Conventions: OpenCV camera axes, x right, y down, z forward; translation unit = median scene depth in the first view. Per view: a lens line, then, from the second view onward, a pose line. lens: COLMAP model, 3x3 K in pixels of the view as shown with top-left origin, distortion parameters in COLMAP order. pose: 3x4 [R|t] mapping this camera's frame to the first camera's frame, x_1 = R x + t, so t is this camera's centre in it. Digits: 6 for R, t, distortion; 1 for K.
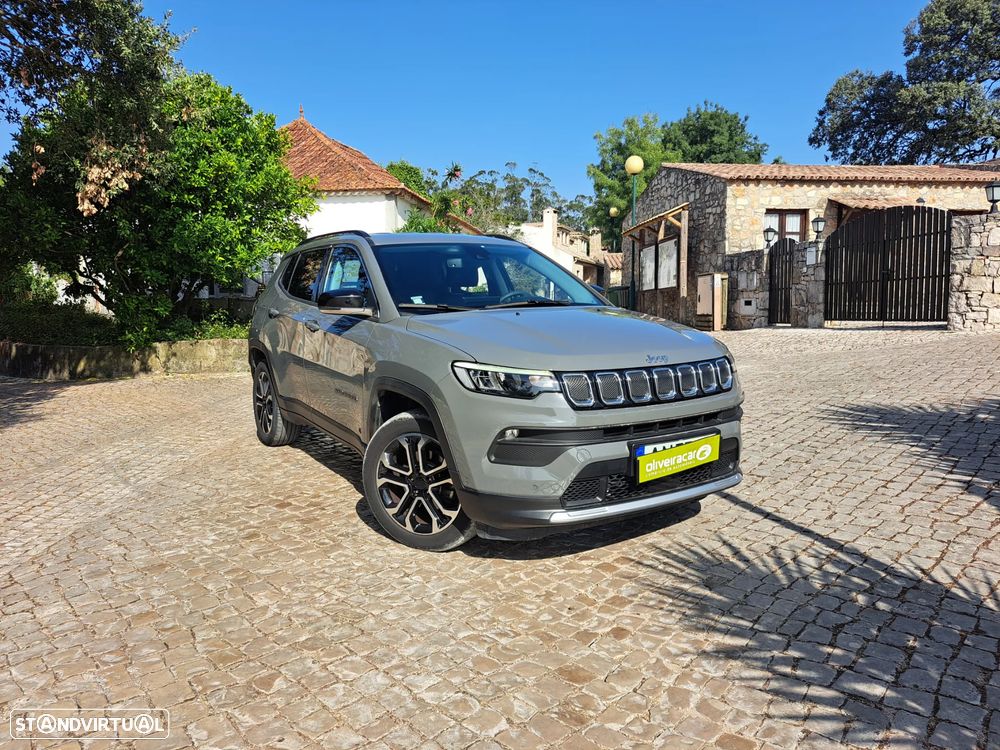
lens RADIAL K [[719.4, 0, 499.3], [0, 719.4, 359.3], [0, 0, 1]] dist [0.057701, -0.050080]
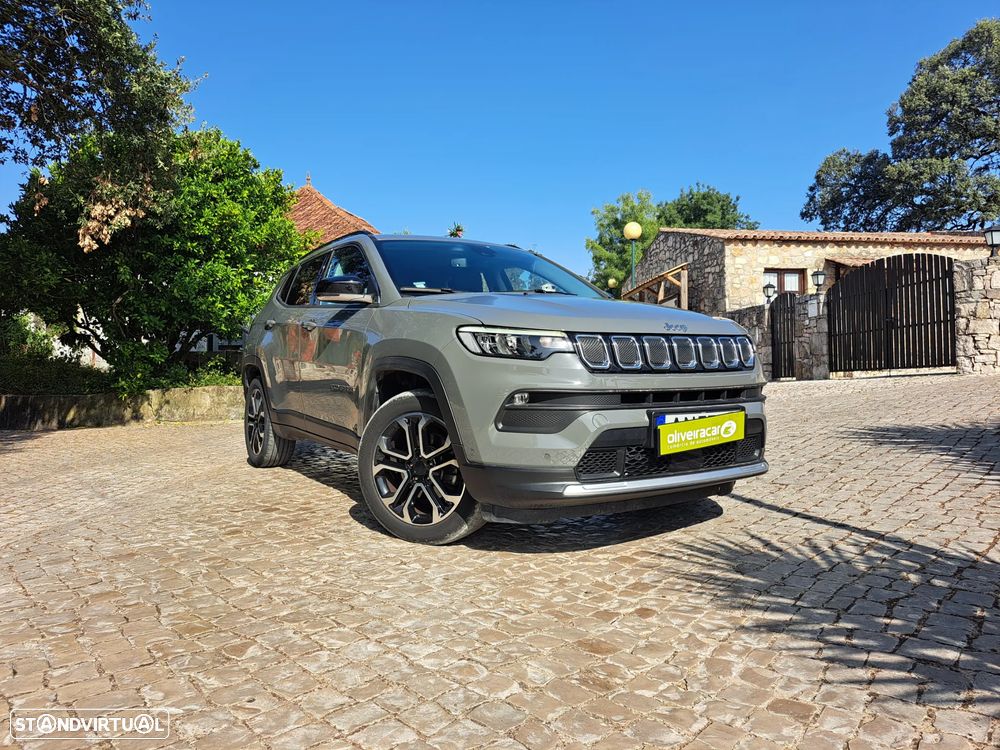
lens RADIAL K [[717.9, 0, 504.9], [0, 717.9, 350.7], [0, 0, 1]] dist [0.053624, -0.043395]
pose [[0.999956, 0.004320, 0.008290, -0.003763], [-0.003277, 0.992528, -0.121975, 0.051377], [-0.008755, 0.121942, 0.992499, 0.027255]]
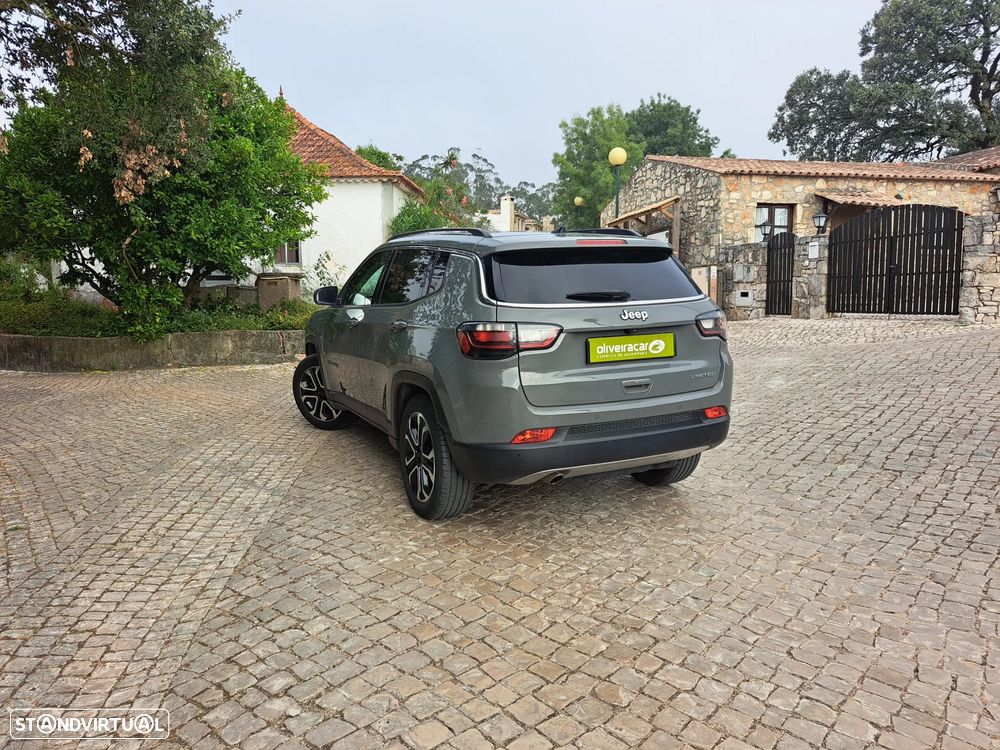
lens RADIAL K [[716.7, 0, 499.2], [0, 716.7, 354.0], [0, 0, 1]] dist [0.060448, -0.054326]
pose [[0.996157, -0.002740, 0.087548, -0.146110], [0.001593, 0.999912, 0.013171, -0.010464], [-0.087577, -0.012981, 0.996073, 0.006011]]
